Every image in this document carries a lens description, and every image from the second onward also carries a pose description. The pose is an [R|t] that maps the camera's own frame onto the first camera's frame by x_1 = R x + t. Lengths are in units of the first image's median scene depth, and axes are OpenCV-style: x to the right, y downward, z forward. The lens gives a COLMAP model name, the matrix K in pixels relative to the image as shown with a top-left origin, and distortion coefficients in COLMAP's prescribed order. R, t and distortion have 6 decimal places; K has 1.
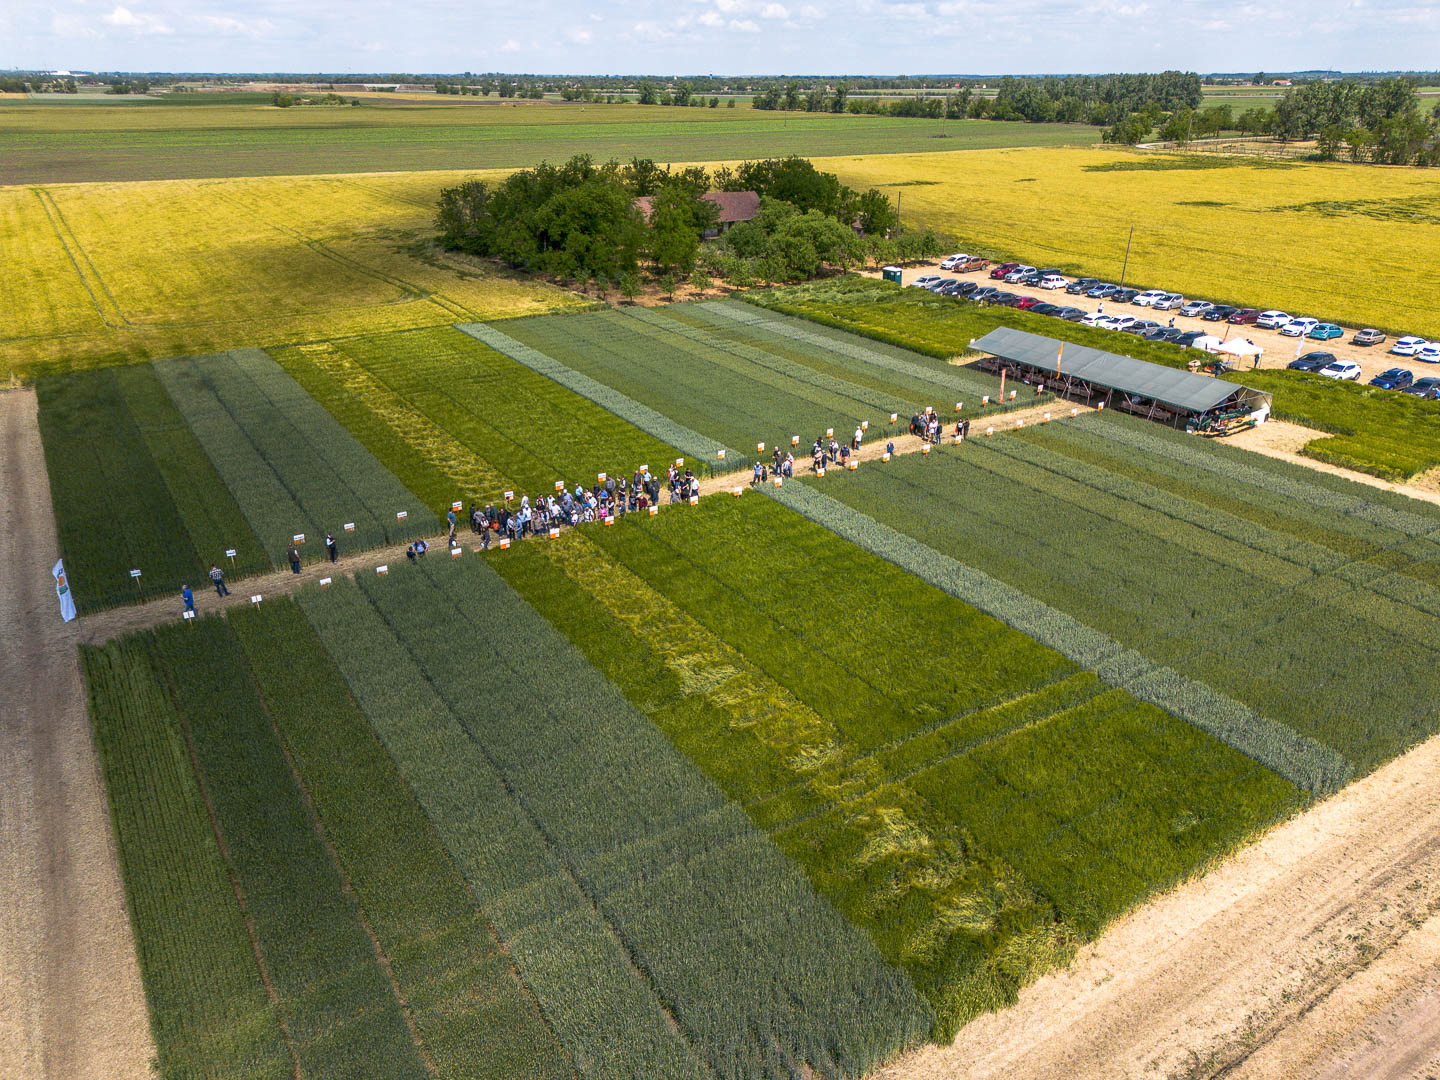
lens RADIAL K [[1006.8, 0, 720.2], [0, 1006.8, 531.1], [0, 0, 1]] dist [0.069827, -0.075571]
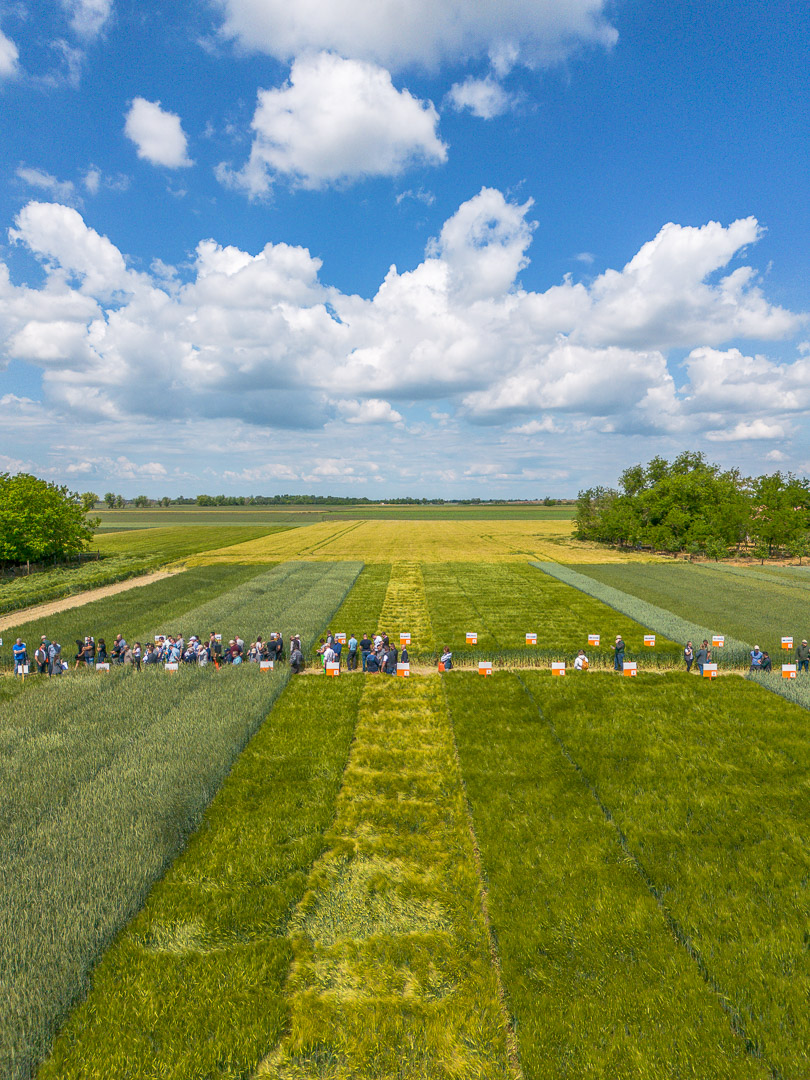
lens RADIAL K [[755.1, 0, 405.0], [0, 755.1, 540.0], [0, 0, 1]] dist [0.069827, -0.075571]
pose [[0.844563, 0.029361, -0.534651, 0.084846], [-0.211444, 0.935636, -0.282625, 0.047145], [0.491941, 0.351743, 0.796412, 0.377819]]
